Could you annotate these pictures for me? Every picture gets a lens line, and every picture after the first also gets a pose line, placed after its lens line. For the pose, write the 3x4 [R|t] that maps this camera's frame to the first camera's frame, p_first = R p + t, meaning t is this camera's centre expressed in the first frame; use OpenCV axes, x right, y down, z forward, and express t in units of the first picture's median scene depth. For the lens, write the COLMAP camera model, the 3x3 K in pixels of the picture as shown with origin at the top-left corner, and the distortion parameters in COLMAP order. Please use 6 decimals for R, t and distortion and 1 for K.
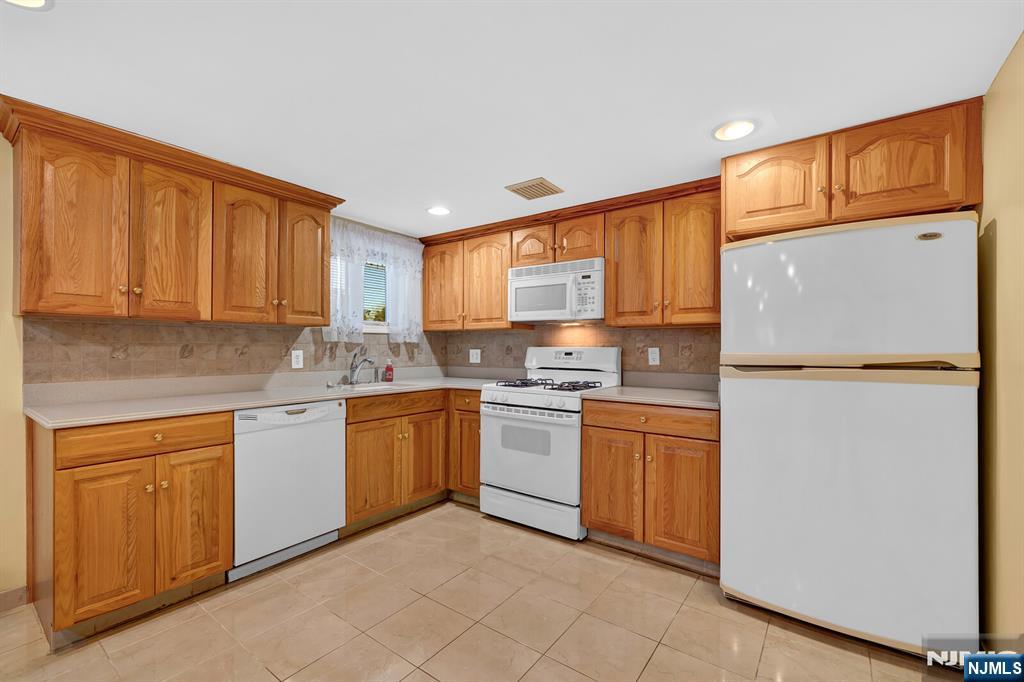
lens RADIAL K [[436.3, 0, 507.6], [0, 436.3, 347.9], [0, 0, 1]] dist [0.001165, -0.000016]
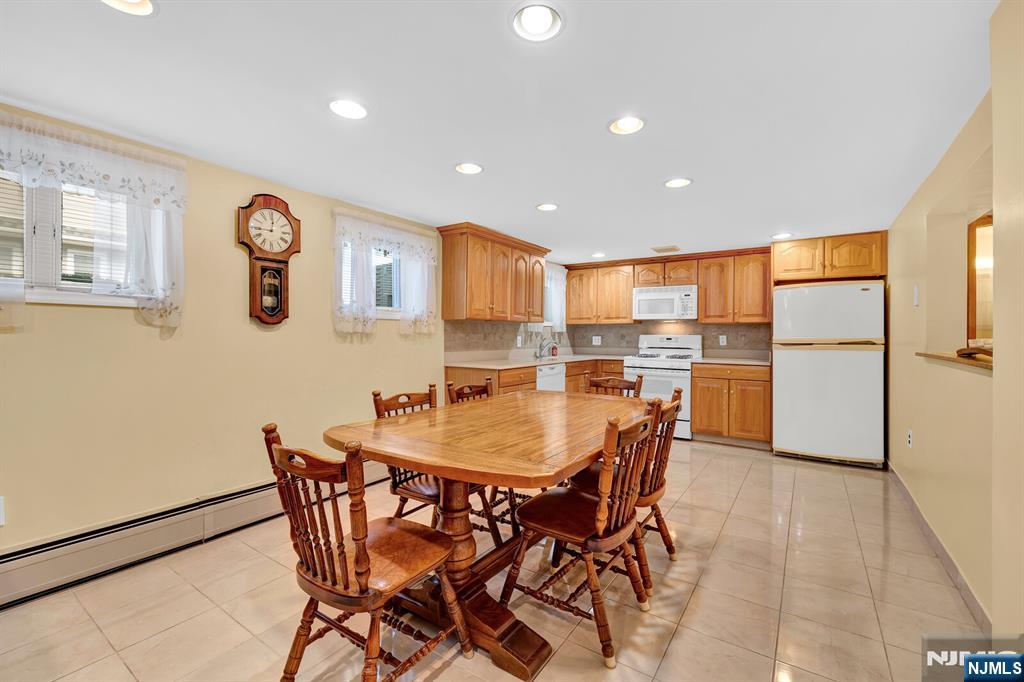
lens RADIAL K [[436.3, 0, 511.3], [0, 436.3, 336.9], [0, 0, 1]] dist [0.001165, -0.000016]
pose [[0.999046, 0.001947, 0.043638, -0.766098], [-0.002065, 0.999994, 0.002670, 0.003324], [-0.043633, -0.002758, 0.999044, -0.927754]]
